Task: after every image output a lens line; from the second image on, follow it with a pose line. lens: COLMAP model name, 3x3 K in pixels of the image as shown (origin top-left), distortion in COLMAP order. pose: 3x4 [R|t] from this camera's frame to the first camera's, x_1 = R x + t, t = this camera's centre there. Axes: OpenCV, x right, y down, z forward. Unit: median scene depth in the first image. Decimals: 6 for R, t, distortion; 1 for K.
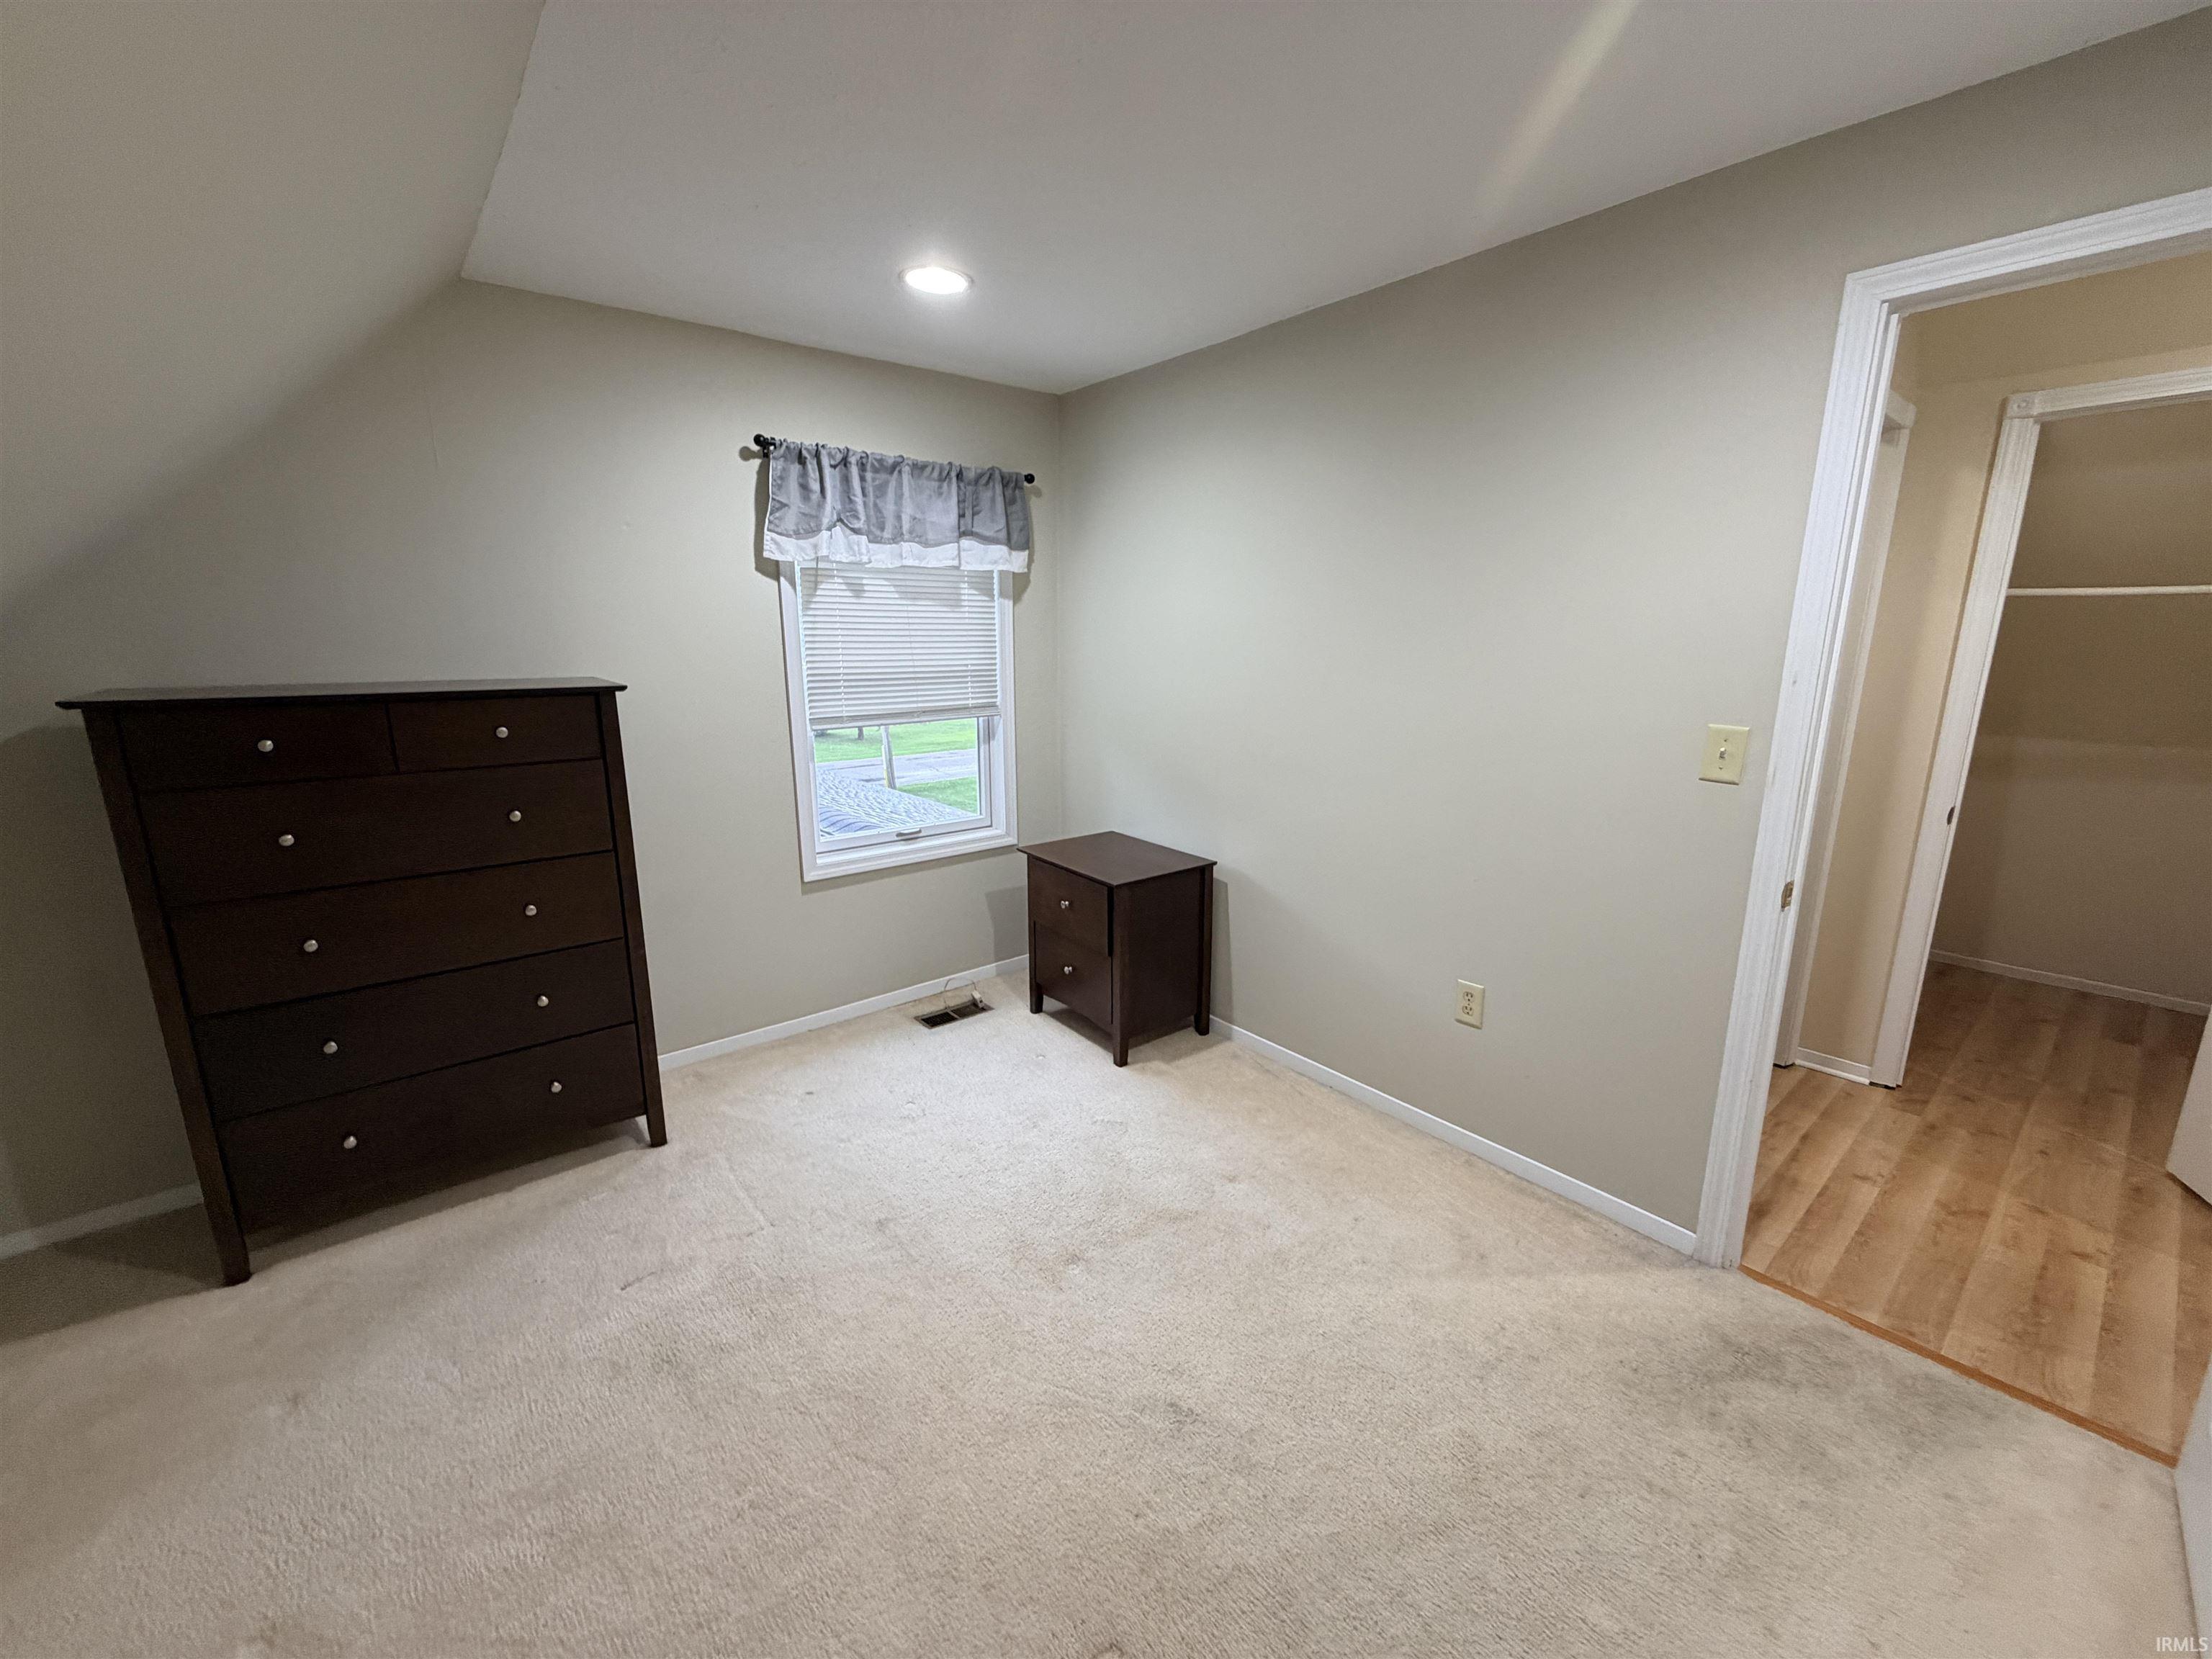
lens RADIAL K [[883.4, 0, 1088.0], [0, 883.4, 832.7], [0, 0, 1]] dist [0.001664, -0.000219]
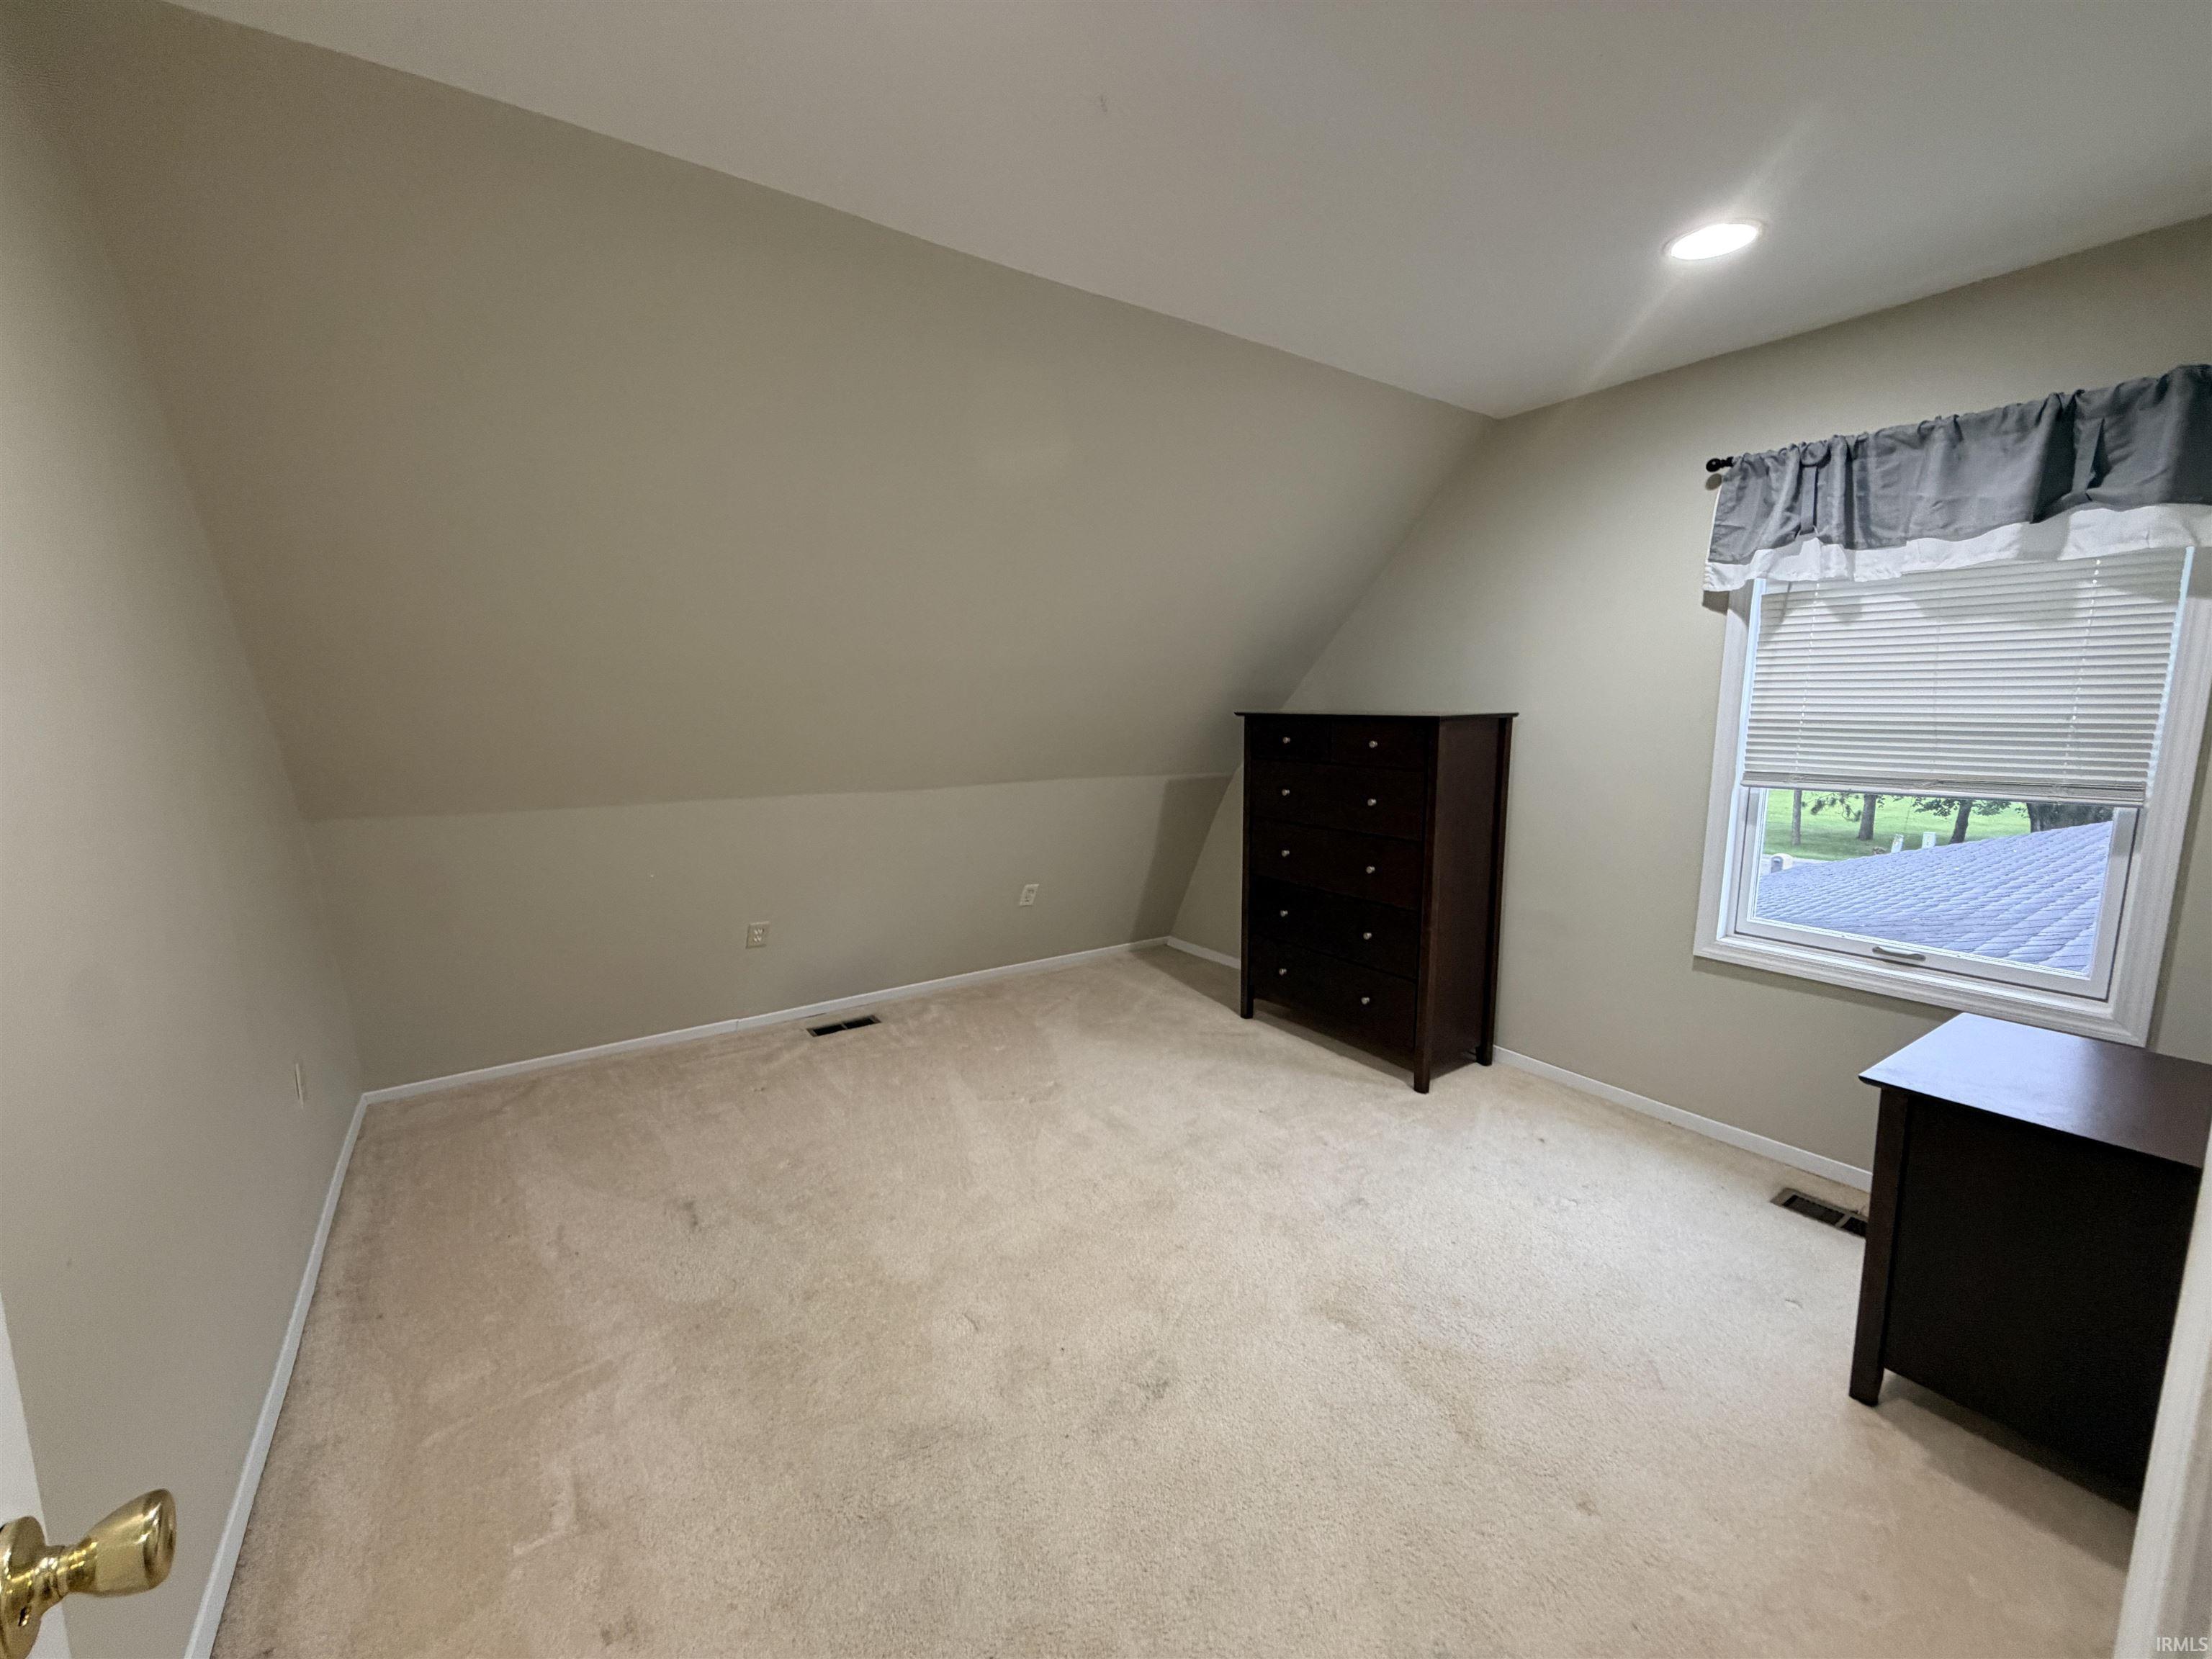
lens RADIAL K [[883.4, 0, 1086.6], [0, 883.4, 823.9], [0, 0, 1]] dist [0.001664, -0.000219]
pose [[-0.085196, 0.145144, -0.985736, 0.588771], [-0.210407, 0.964401, 0.160187, -0.084656], [0.973895, 0.221053, -0.051624, 0.447653]]
